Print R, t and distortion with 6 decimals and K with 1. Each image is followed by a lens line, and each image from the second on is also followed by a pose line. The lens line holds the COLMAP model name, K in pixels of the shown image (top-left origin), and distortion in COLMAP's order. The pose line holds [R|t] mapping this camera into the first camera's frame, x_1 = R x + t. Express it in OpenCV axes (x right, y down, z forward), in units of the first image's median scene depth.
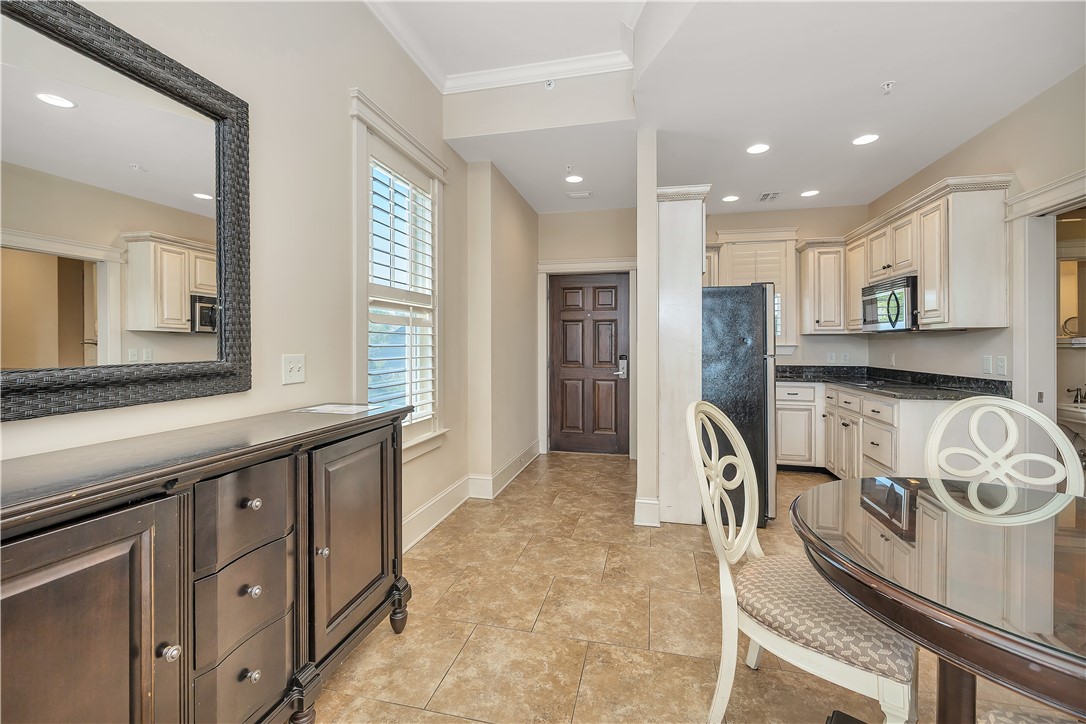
lens RADIAL K [[462.9, 0, 556.6], [0, 462.9, 345.4], [0, 0, 1]] dist [-0.003259, -0.000467]
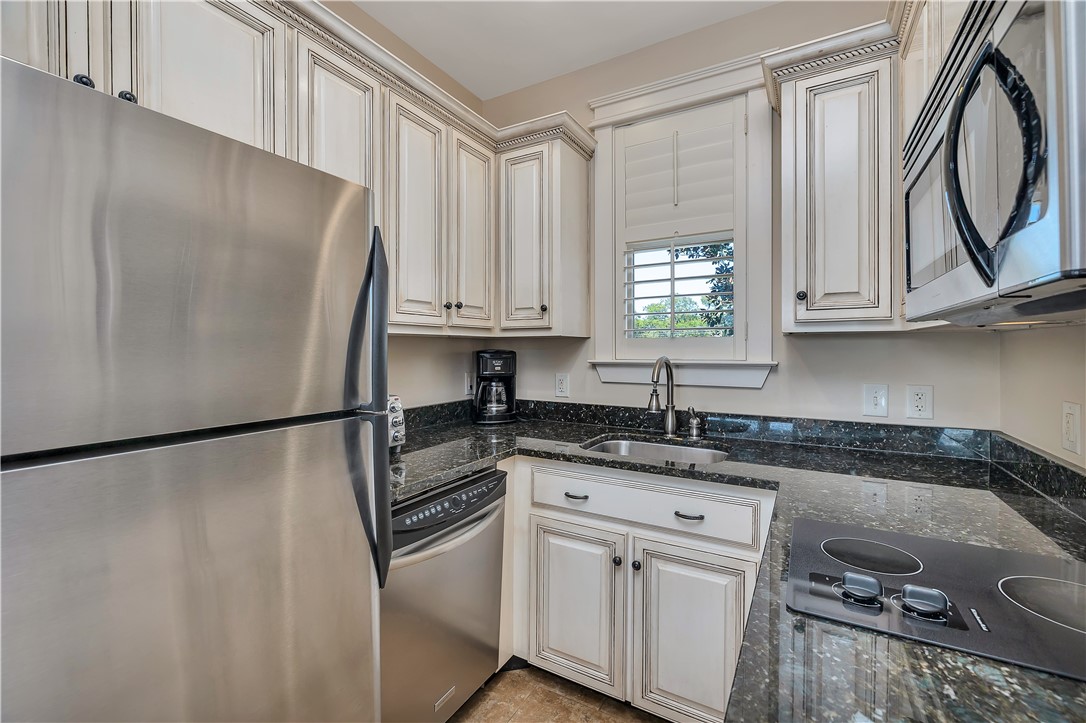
lens RADIAL K [[462.9, 0, 551.0], [0, 462.9, 350.8], [0, 0, 1]] dist [-0.003259, -0.000467]
pose [[0.950603, 0.003671, -0.310387, 0.512774], [-0.003516, 0.999993, 0.001059, -0.011896], [0.310388, 0.000084, 0.950610, 0.646491]]
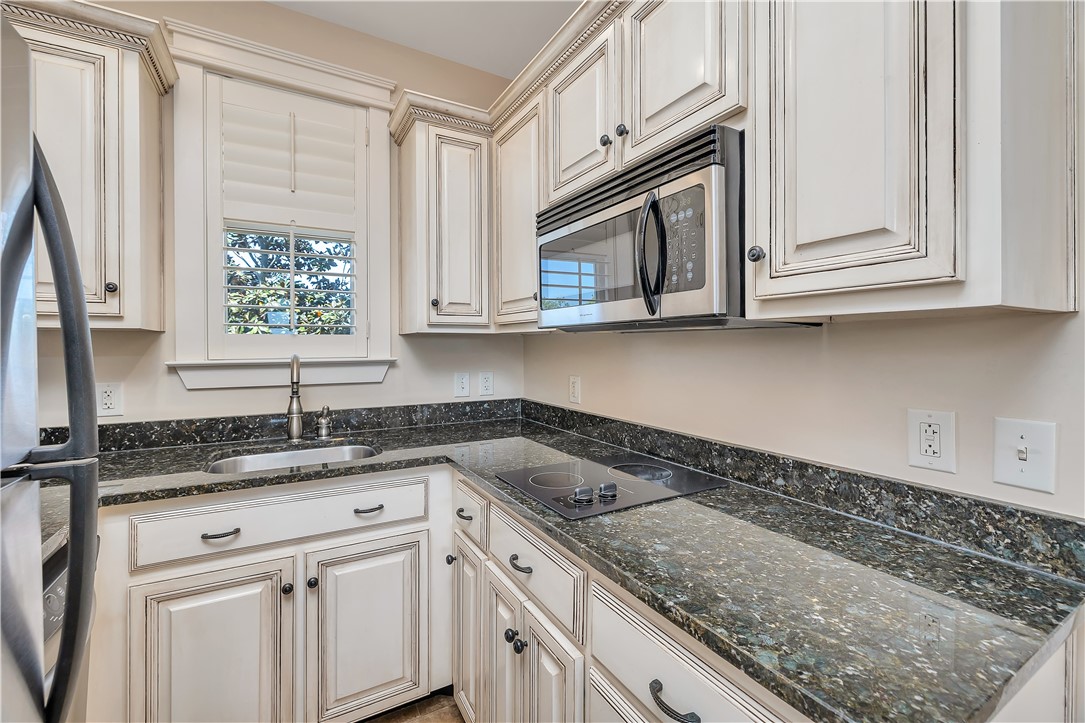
lens RADIAL K [[462.5, 0, 535.8], [0, 462.5, 346.3], [0, 0, 1]] dist [-0.003259, -0.000467]
pose [[0.752706, -0.000180, 0.658357, 0.374570], [0.002036, 0.999996, -0.002054, -0.012630], [-0.658354, 0.002887, 0.752703, 0.655026]]
